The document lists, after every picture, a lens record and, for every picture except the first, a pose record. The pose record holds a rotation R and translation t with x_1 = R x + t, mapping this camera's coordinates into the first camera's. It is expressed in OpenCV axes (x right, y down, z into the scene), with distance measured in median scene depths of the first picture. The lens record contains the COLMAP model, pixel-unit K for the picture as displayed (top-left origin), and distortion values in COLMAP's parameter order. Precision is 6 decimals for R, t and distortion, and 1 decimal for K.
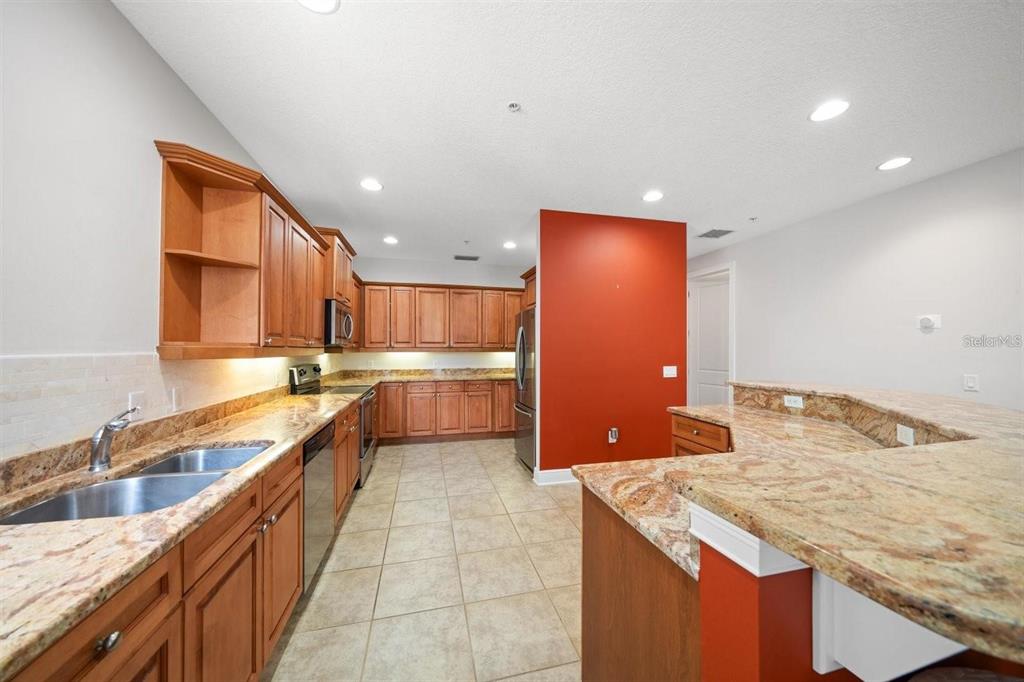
lens RADIAL K [[350.4, 0, 509.5], [0, 350.4, 347.4], [0, 0, 1]] dist [-0.002056, -0.000123]
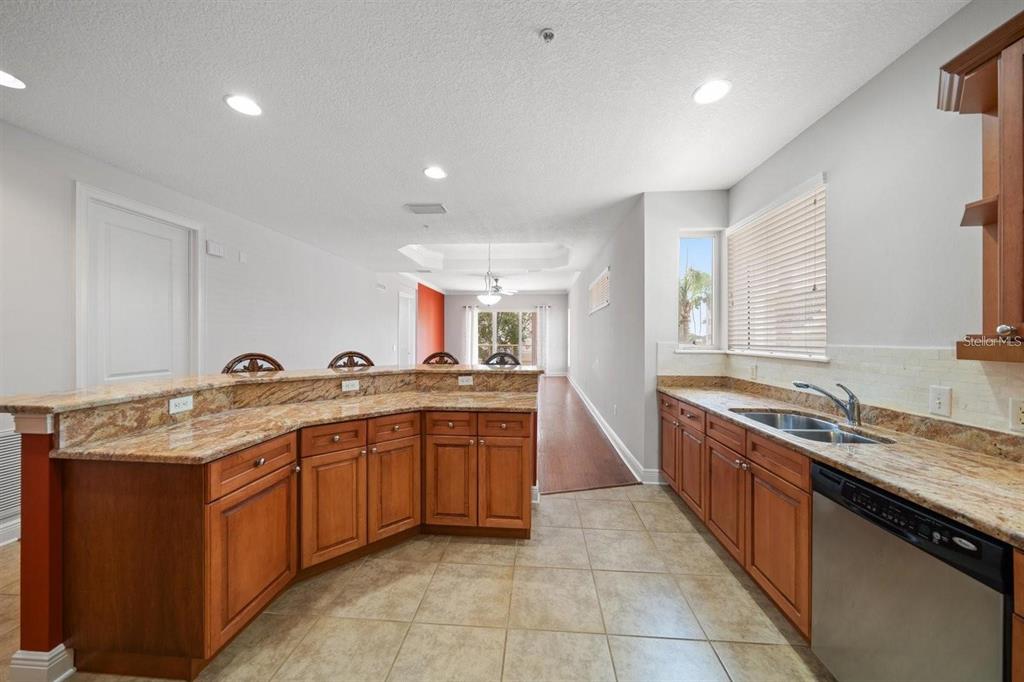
lens RADIAL K [[356.7, 0, 514.3], [0, 356.7, 337.0], [0, 0, 1]] dist [-0.001737, -0.000144]
pose [[-0.951743, -0.006310, 0.306831, -0.070000], [-0.008081, 0.999957, -0.004504, 0.000397], [-0.306789, -0.006766, -0.951753, 0.742297]]
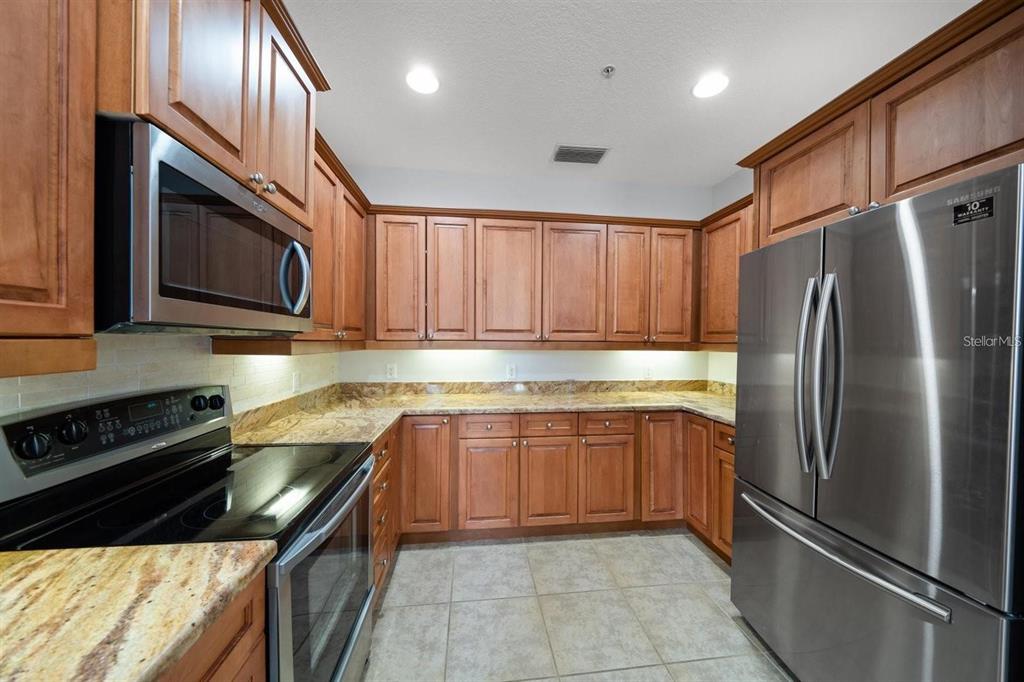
lens RADIAL K [[350.4, 0, 509.5], [0, 350.4, 347.4], [0, 0, 1]] dist [-0.002056, -0.000123]
pose [[0.991254, 0.007389, -0.131759, -0.168830], [-0.005074, 0.999827, 0.017898, 0.001136], [0.131869, -0.017073, 0.991120, 0.560655]]
